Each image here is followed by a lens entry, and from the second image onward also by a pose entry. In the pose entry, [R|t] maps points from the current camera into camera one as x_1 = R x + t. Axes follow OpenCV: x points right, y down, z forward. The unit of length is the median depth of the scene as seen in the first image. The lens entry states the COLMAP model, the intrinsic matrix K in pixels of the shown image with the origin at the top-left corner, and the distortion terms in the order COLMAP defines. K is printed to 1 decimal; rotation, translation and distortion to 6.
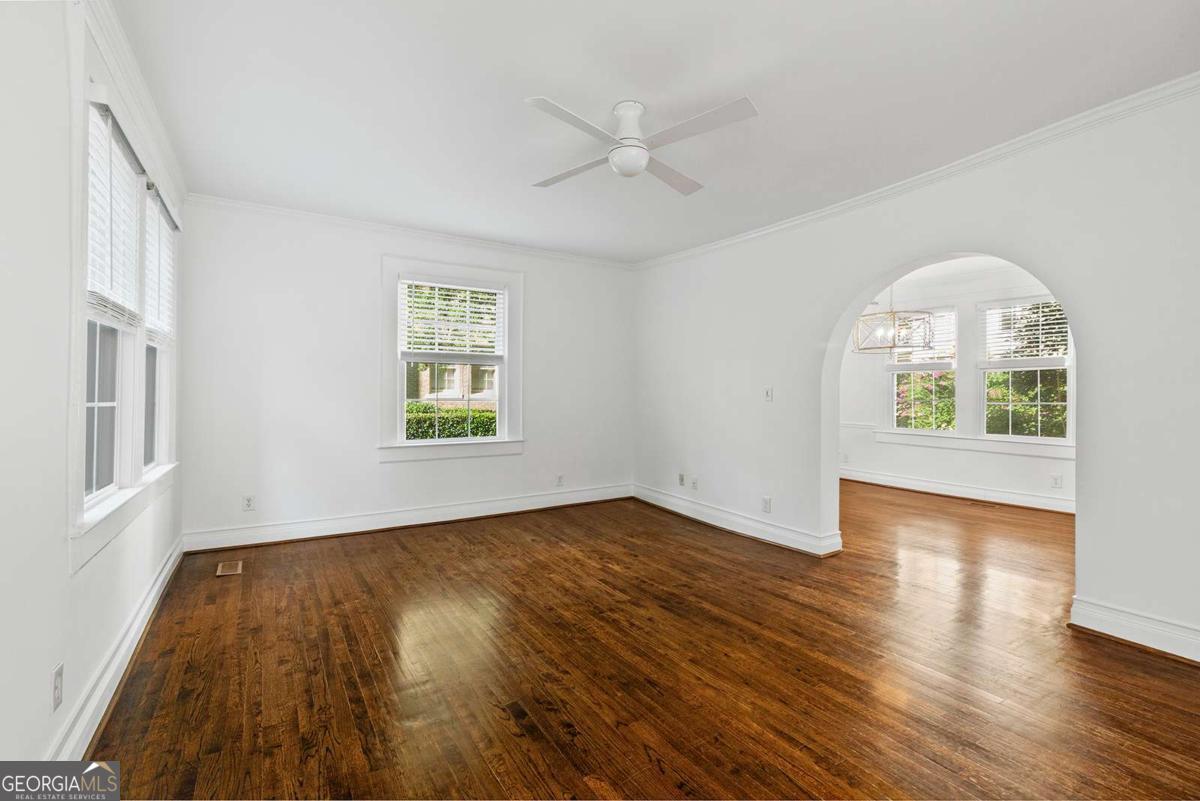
lens RADIAL K [[552.6, 0, 600.0], [0, 552.6, 400.5], [0, 0, 1]] dist [-0.001549, -0.000166]
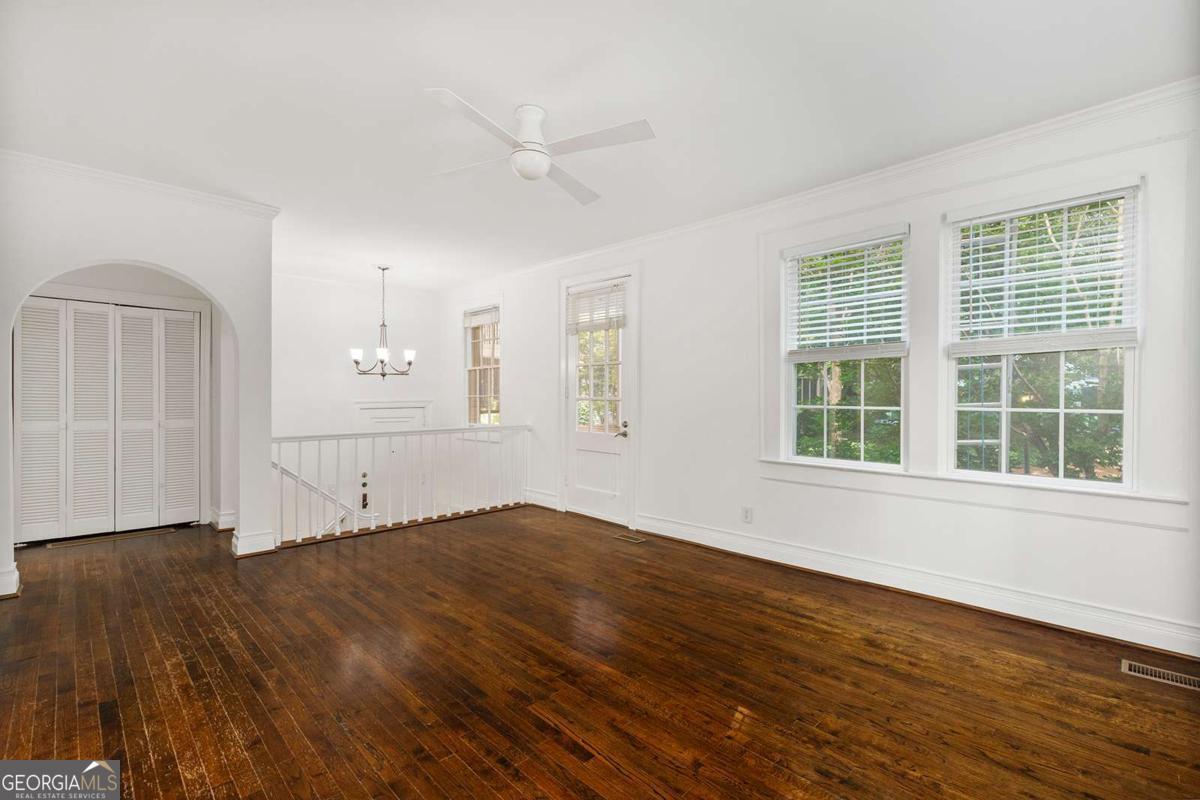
lens RADIAL K [[552.6, 0, 600.0], [0, 552.6, 400.0], [0, 0, 1]] dist [-0.001549, -0.000166]
pose [[-0.978313, -0.008784, -0.206944, 0.113811], [-0.010523, 0.999918, 0.007307, -0.012556], [0.206863, 0.009327, -0.978325, 1.711641]]
